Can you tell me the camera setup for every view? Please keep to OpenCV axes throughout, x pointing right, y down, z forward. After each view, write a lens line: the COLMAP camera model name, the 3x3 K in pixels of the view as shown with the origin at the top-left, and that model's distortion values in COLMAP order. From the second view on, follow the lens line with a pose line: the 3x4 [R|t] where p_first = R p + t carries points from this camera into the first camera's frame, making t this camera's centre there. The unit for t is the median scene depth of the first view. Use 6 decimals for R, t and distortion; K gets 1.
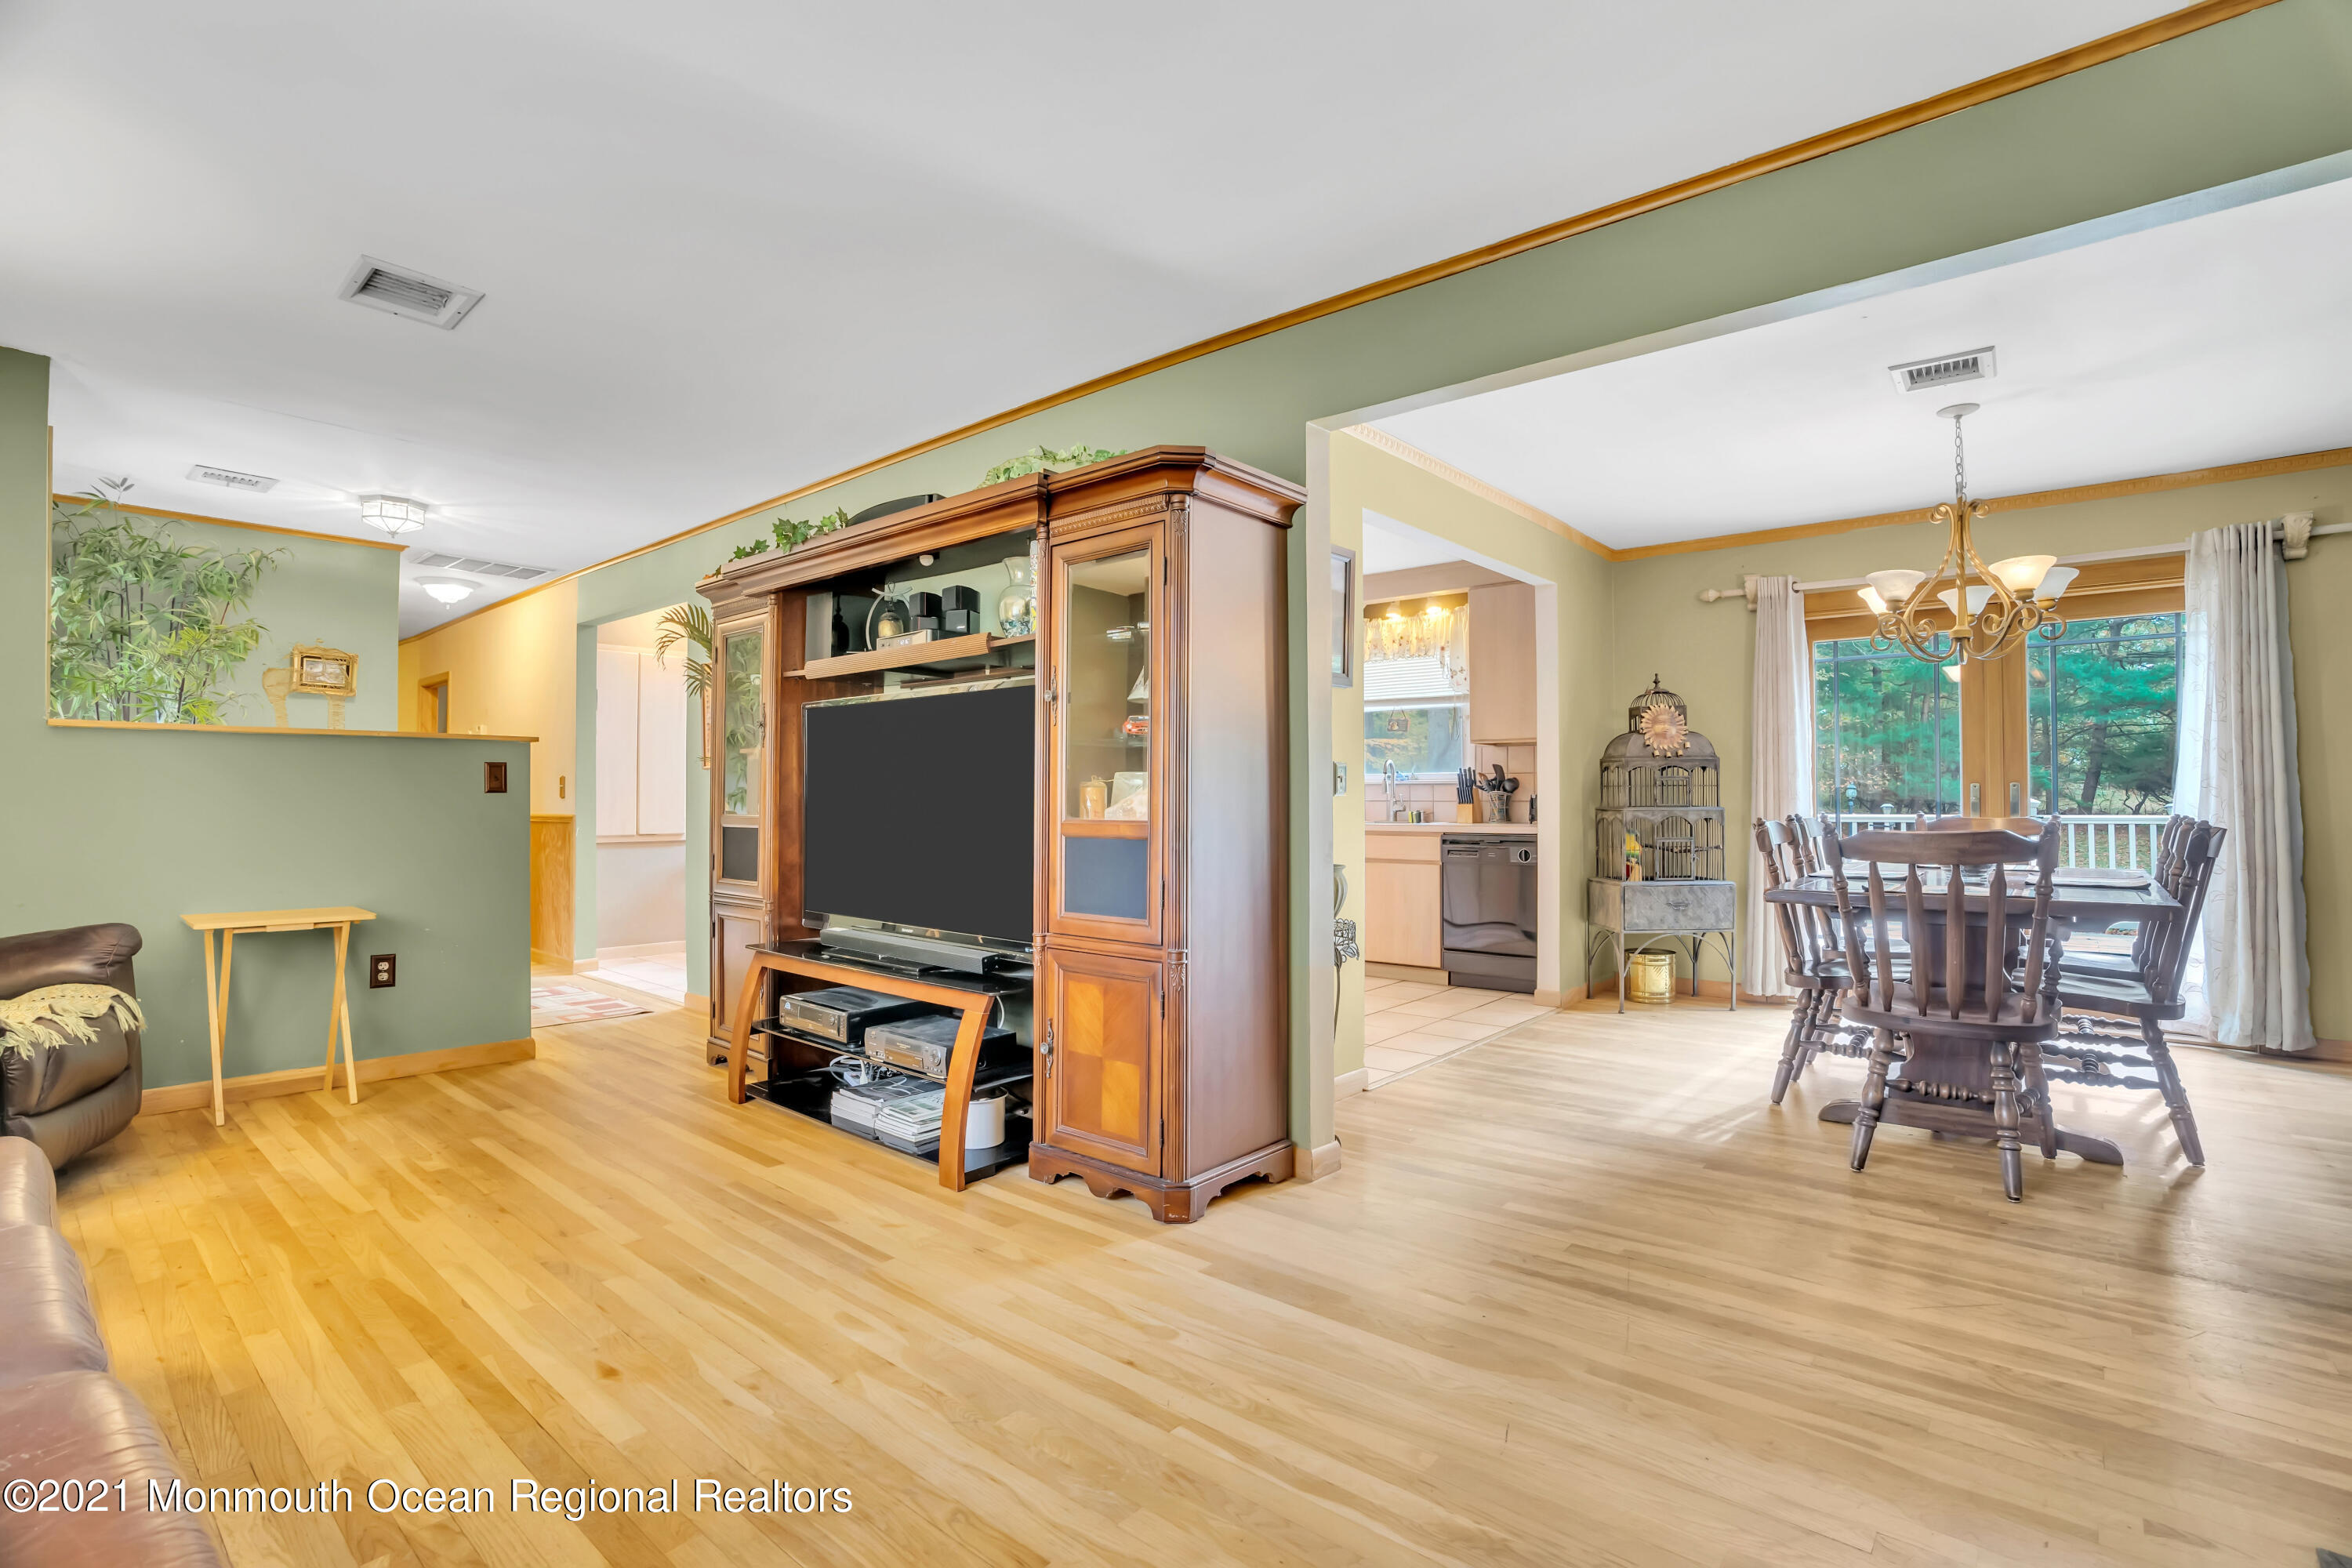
lens RADIAL K [[1074.0, 0, 1189.6], [0, 1074.0, 778.1], [0, 0, 1]] dist [-0.039931, 0.008086]
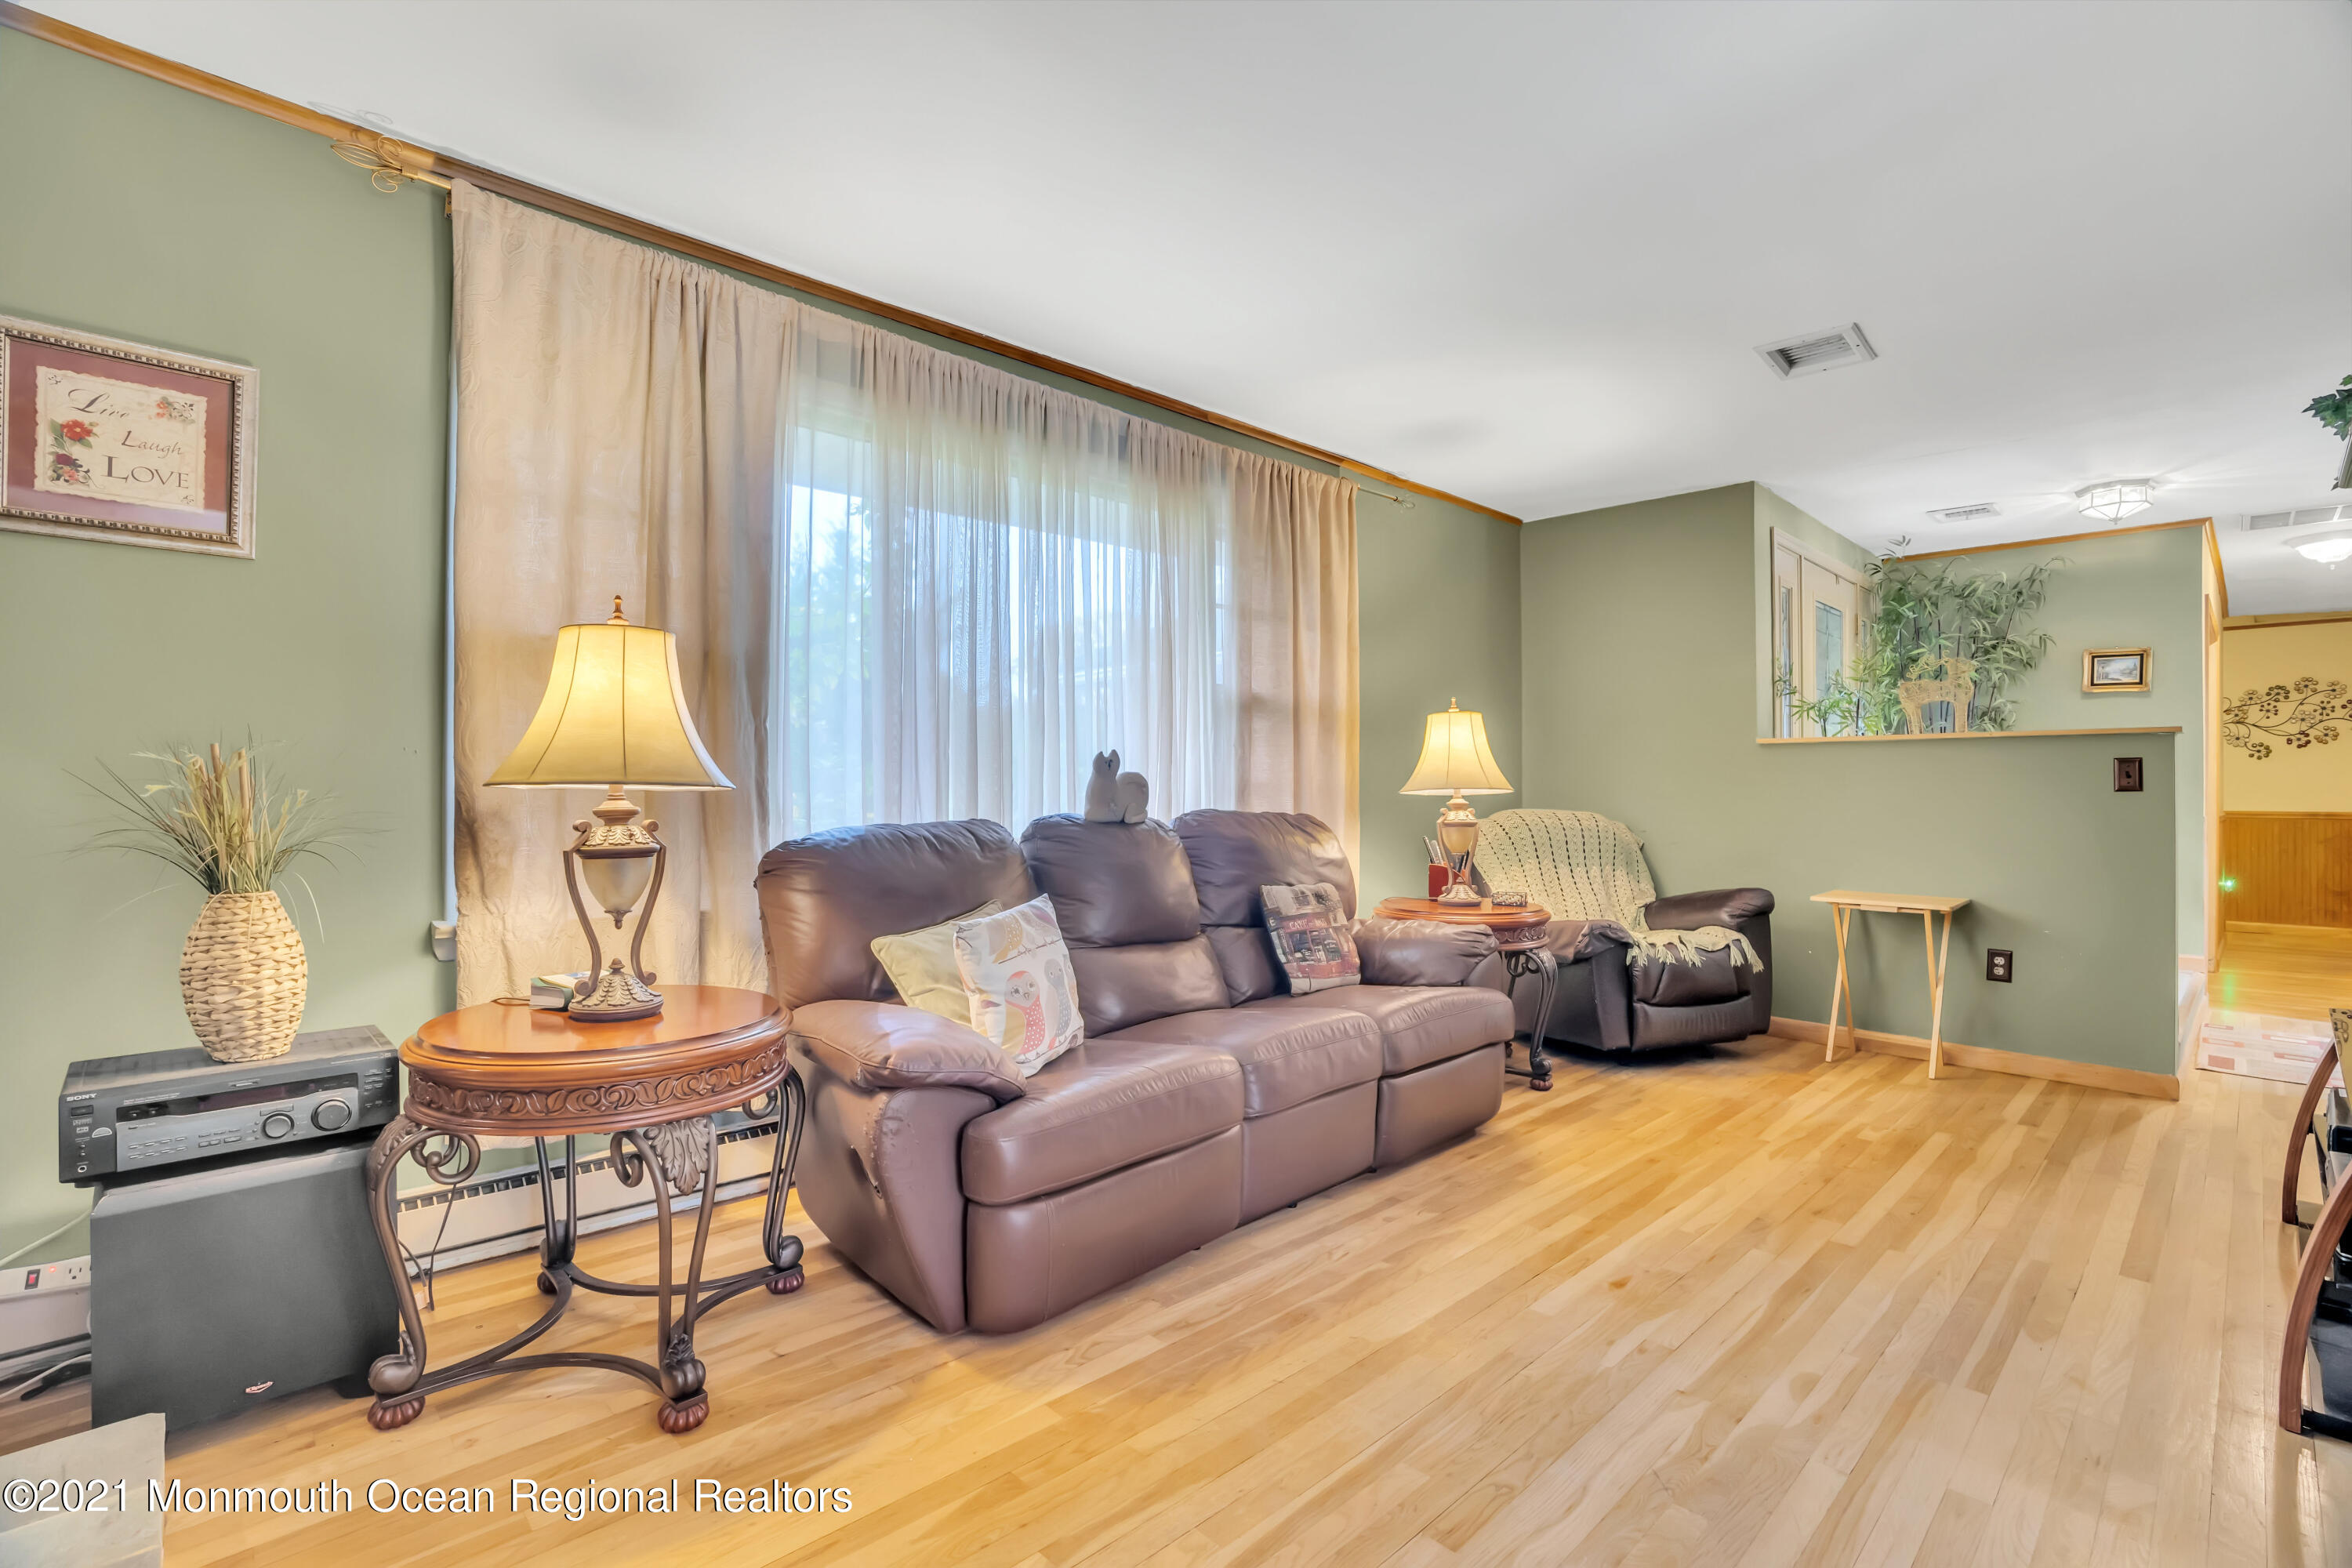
lens RADIAL K [[1074.0, 0, 1192.0], [0, 1074.0, 789.5], [0, 0, 1]] dist [-0.039931, 0.008086]
pose [[-0.095769, -0.004271, -0.995394, 0.459822], [0.016009, 0.999855, -0.005830, 0.006971], [0.995275, -0.016494, -0.095686, 0.437393]]
